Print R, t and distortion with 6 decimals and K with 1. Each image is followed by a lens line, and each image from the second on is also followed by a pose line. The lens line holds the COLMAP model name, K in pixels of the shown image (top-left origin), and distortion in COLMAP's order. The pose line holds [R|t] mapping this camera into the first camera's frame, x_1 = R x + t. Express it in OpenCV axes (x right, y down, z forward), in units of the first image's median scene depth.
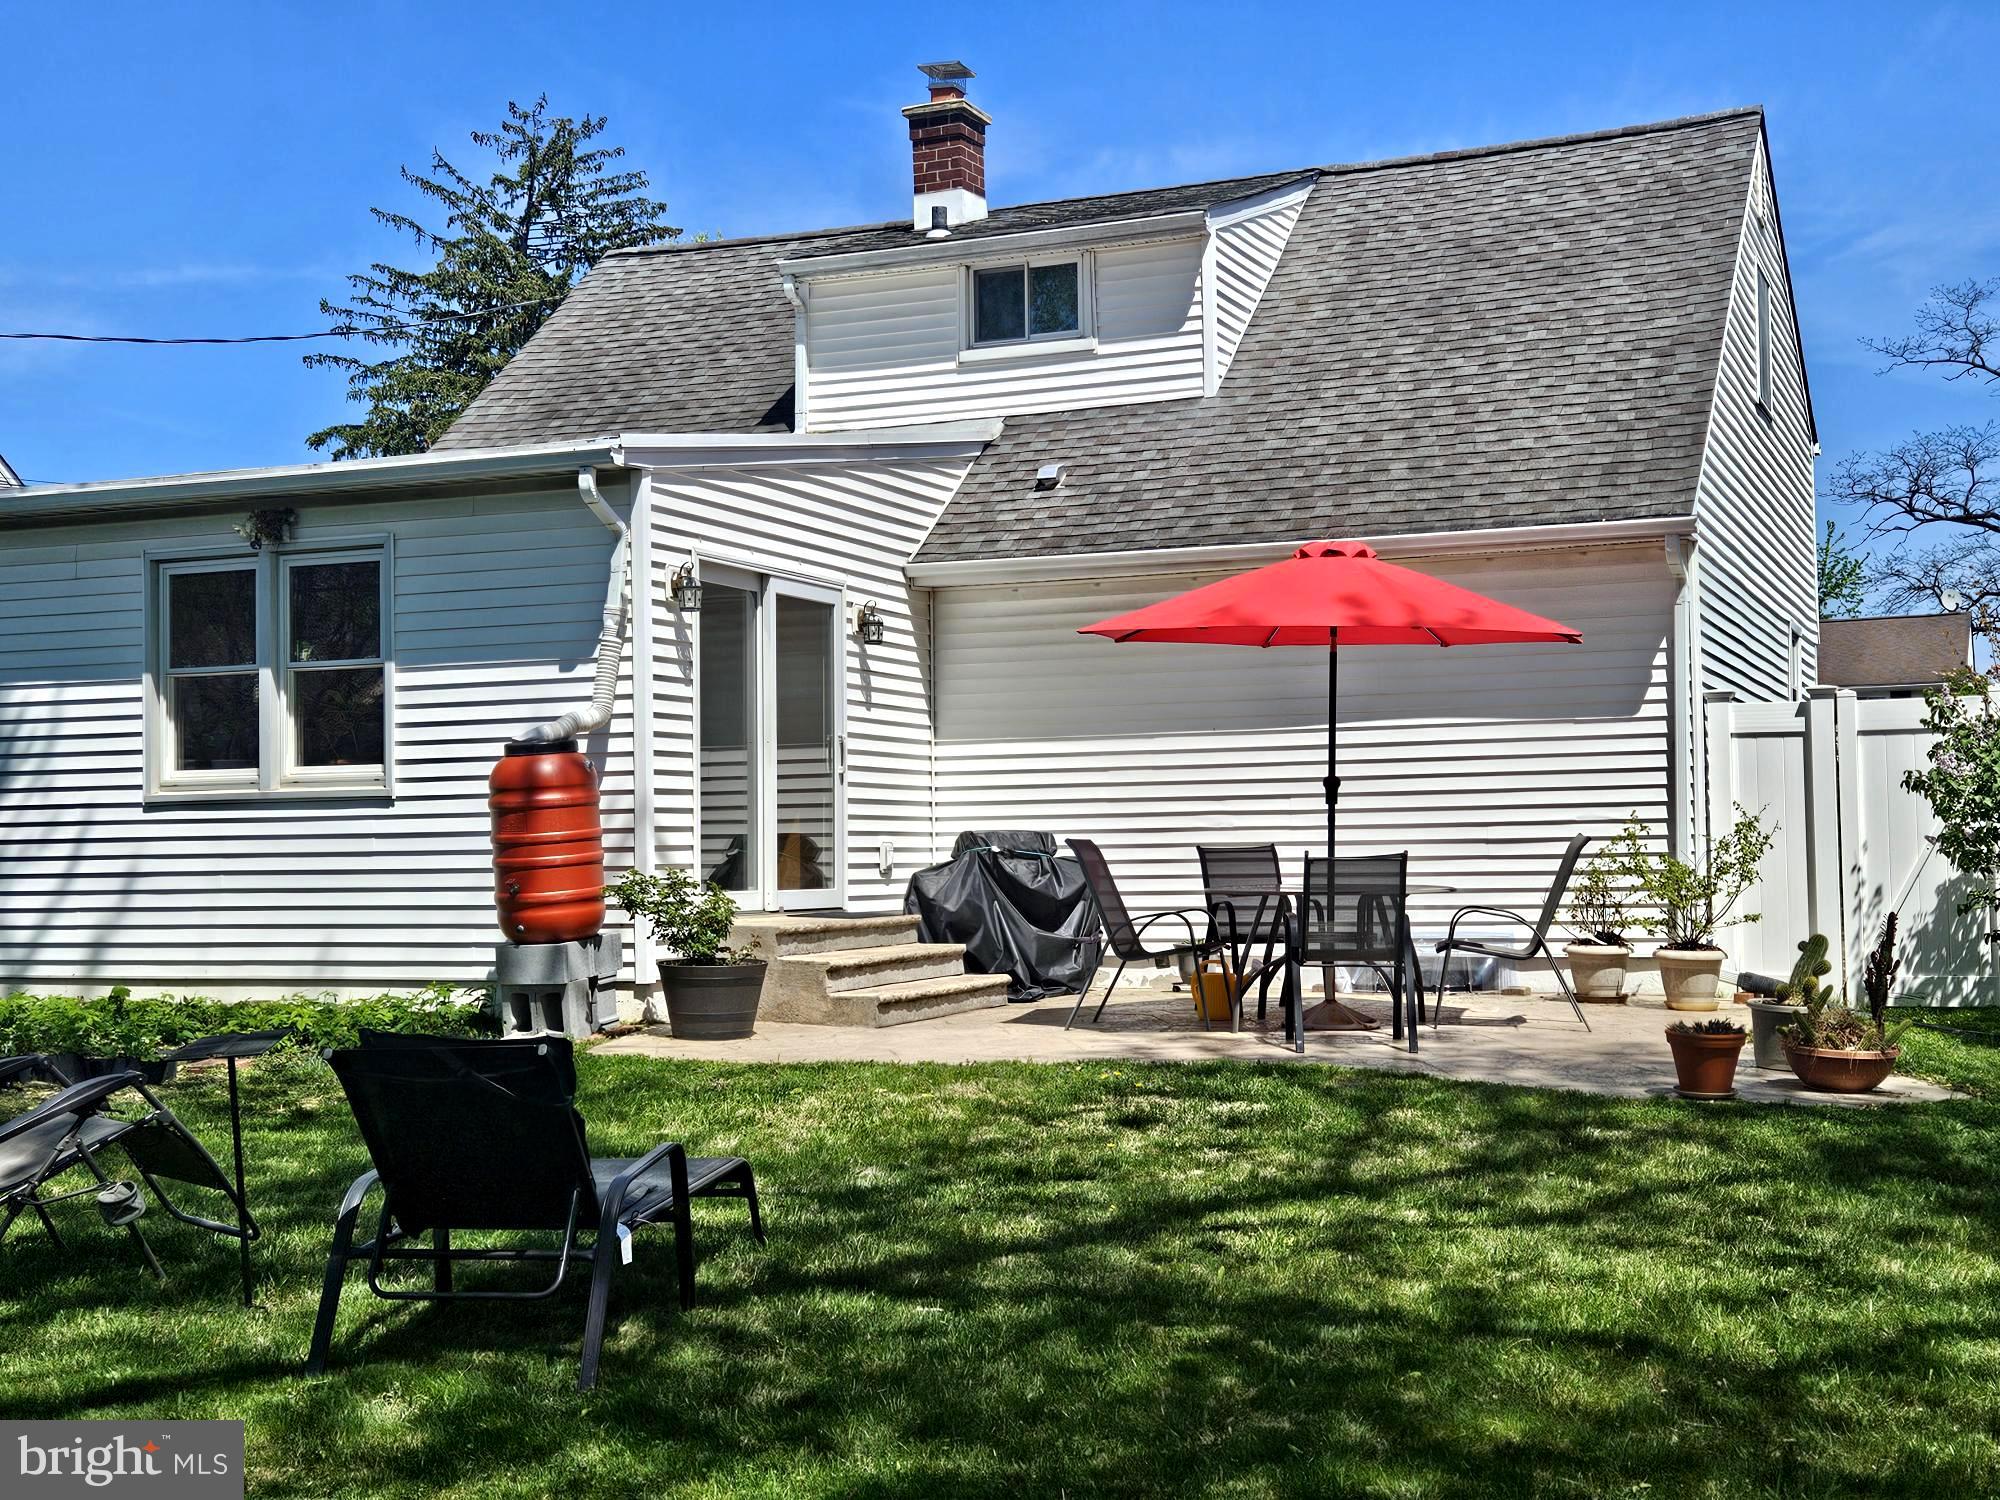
lens RADIAL K [[2537.0, 0, 1016.1], [0, 2537.0, 760.7], [0, 0, 1]] dist [0.061921, 0.000000]
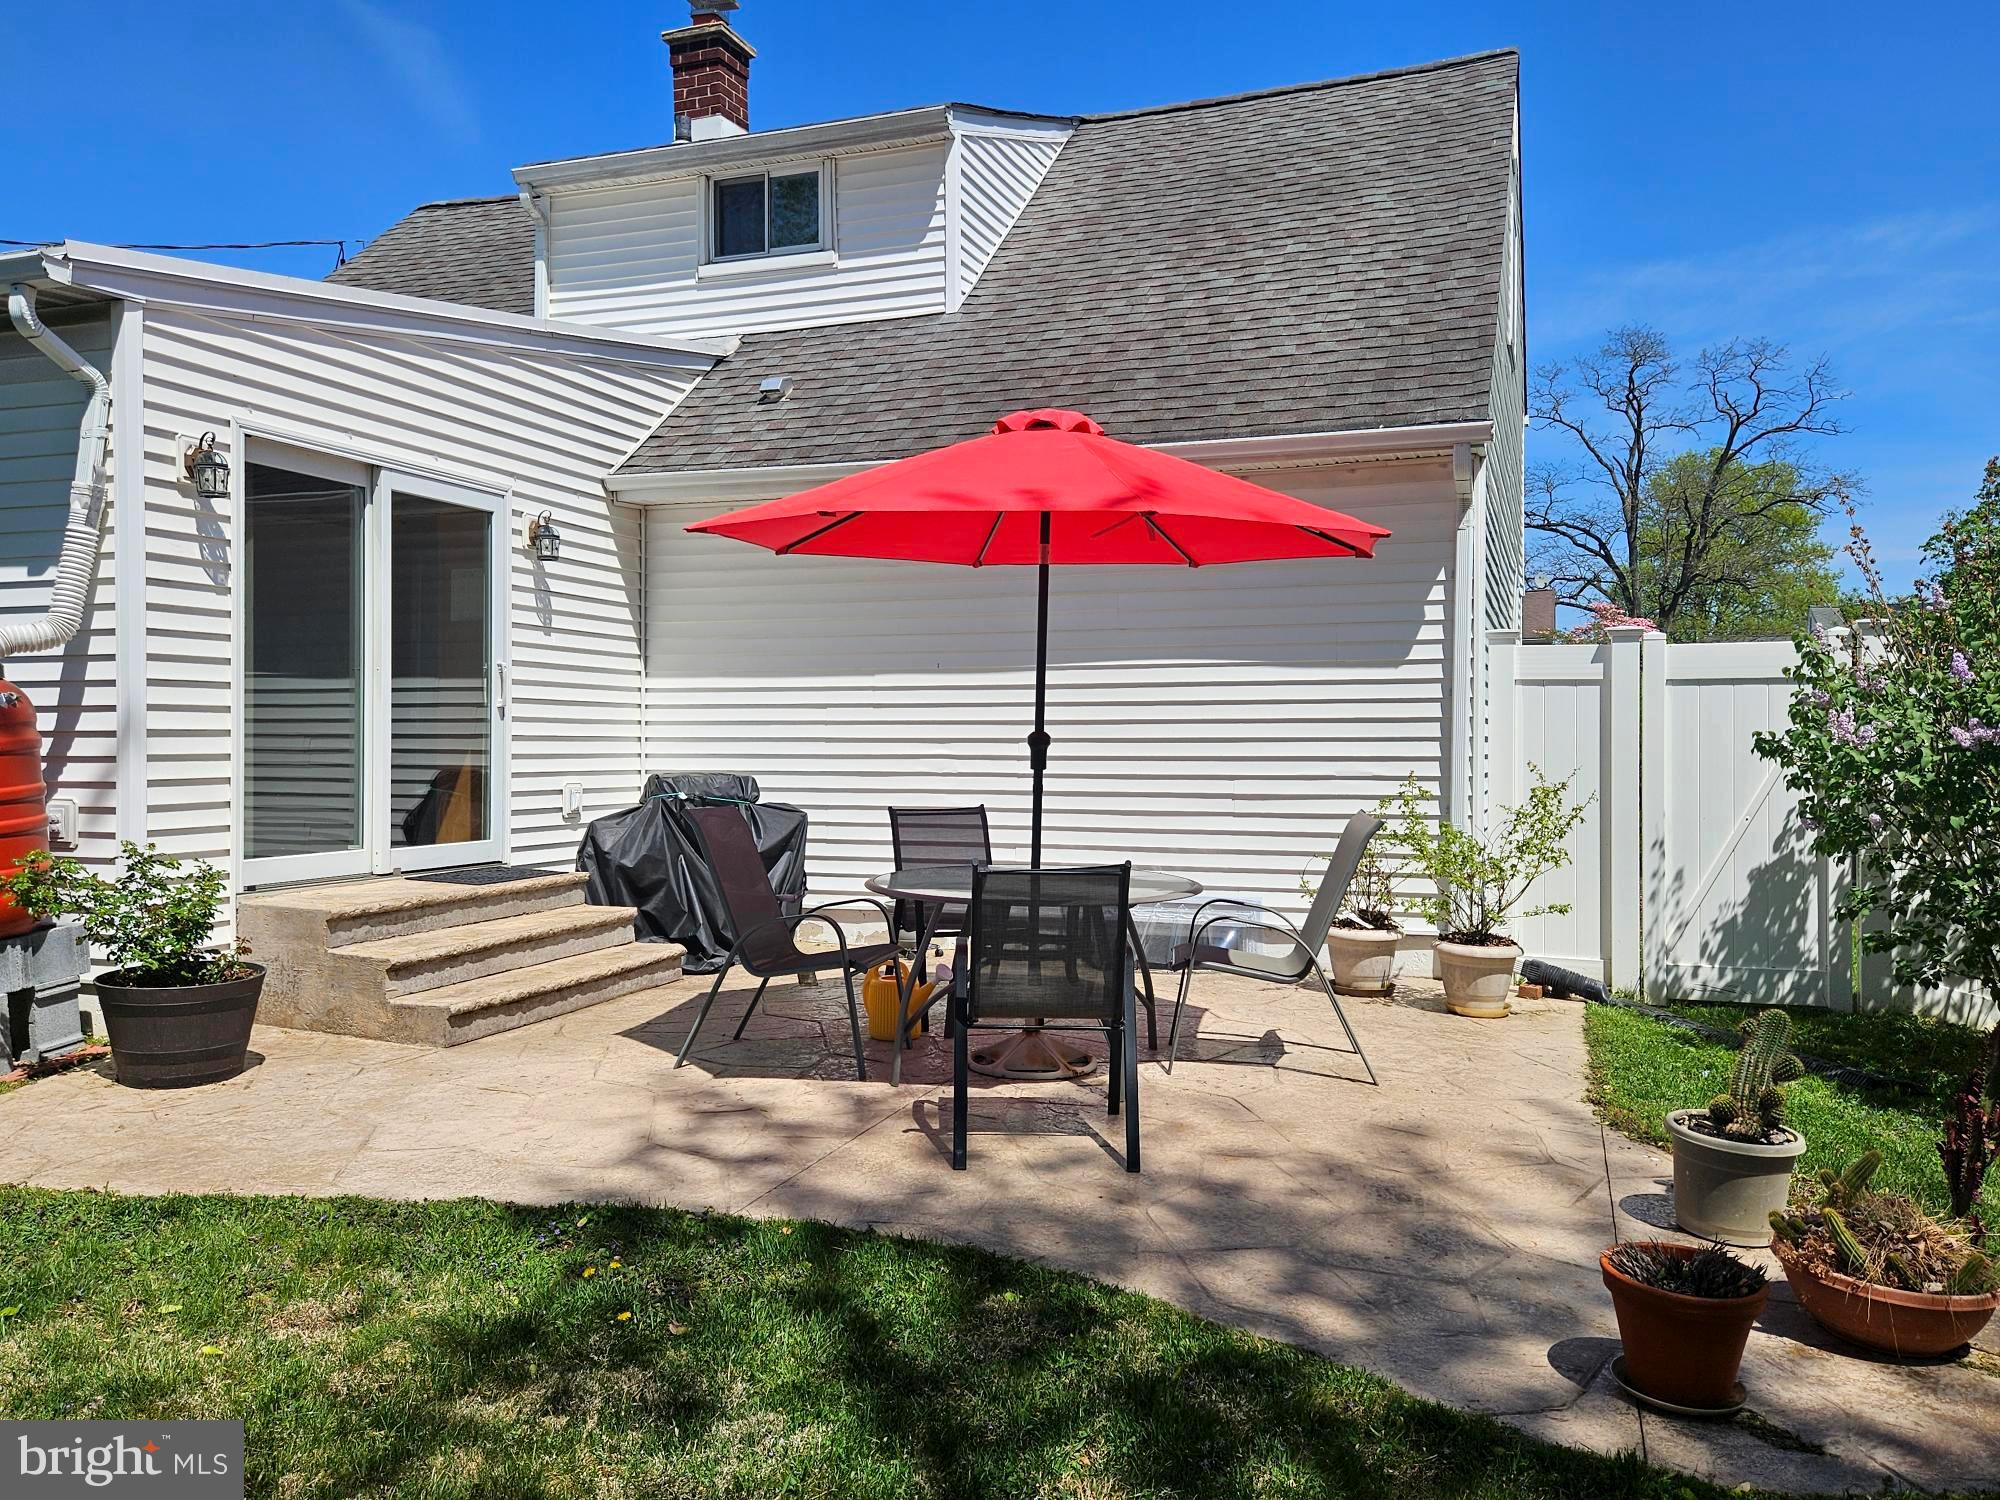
lens RADIAL K [[1532.0, 0, 990.6], [0, 1532.0, 738.7], [0, 0, 1]] dist [0.048783, -0.010369]
pose [[0.999066, 0.016035, 0.040118, 0.076978], [-0.017592, 0.999093, 0.038772, -0.007605], [-0.039460, -0.039442, 0.998442, 0.460272]]
